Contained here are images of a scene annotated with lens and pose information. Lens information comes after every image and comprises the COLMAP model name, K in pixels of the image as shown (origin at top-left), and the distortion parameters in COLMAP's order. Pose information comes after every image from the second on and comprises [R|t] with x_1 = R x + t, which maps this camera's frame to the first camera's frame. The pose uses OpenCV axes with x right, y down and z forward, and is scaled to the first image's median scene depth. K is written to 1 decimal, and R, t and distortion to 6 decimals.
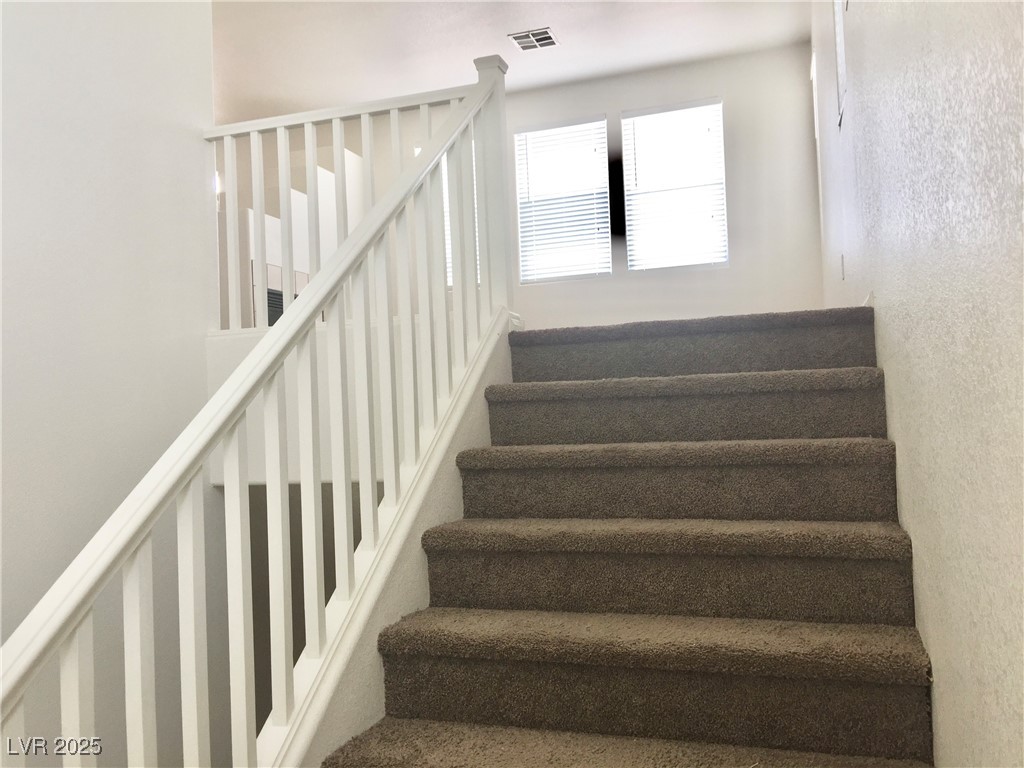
lens RADIAL K [[861.3, 0, 511.9], [0, 861.3, 381.8], [0, 0, 1]] dist [0.065668, -0.101545]
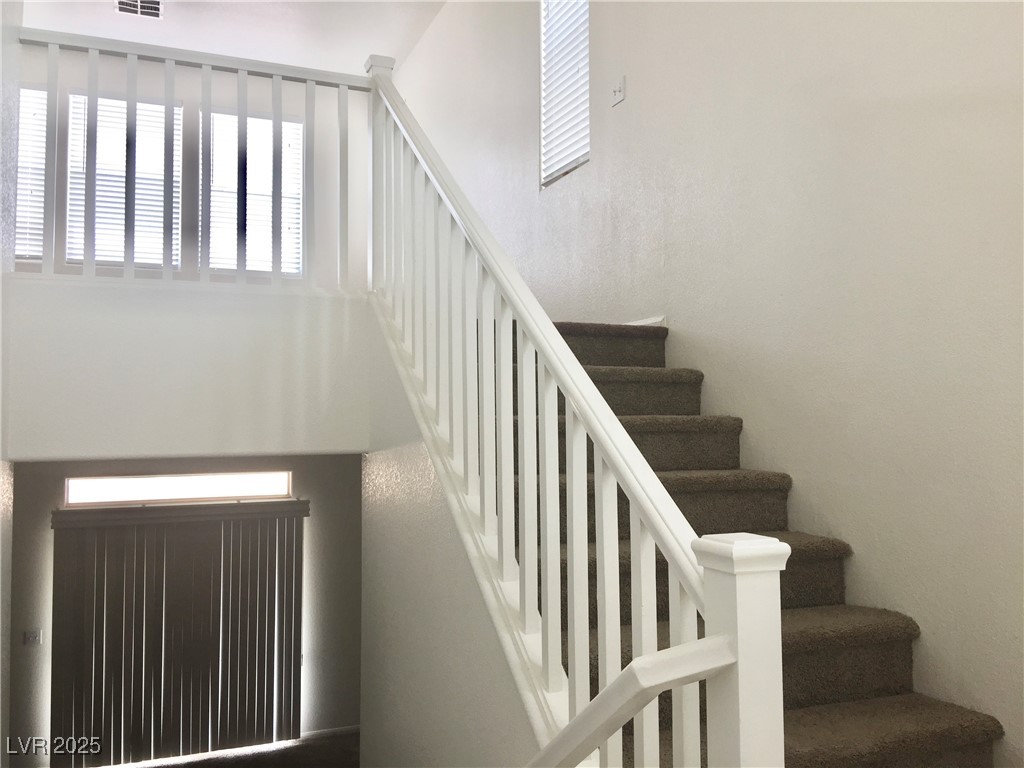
lens RADIAL K [[861.3, 0, 512.5], [0, 861.3, 387.1], [0, 0, 1]] dist [0.065668, -0.101545]
pose [[0.769931, 0.060145, 0.635287, -0.279527], [-0.048628, 0.998183, -0.035567, 0.031159], [-0.636272, -0.003508, 0.771457, 0.036467]]
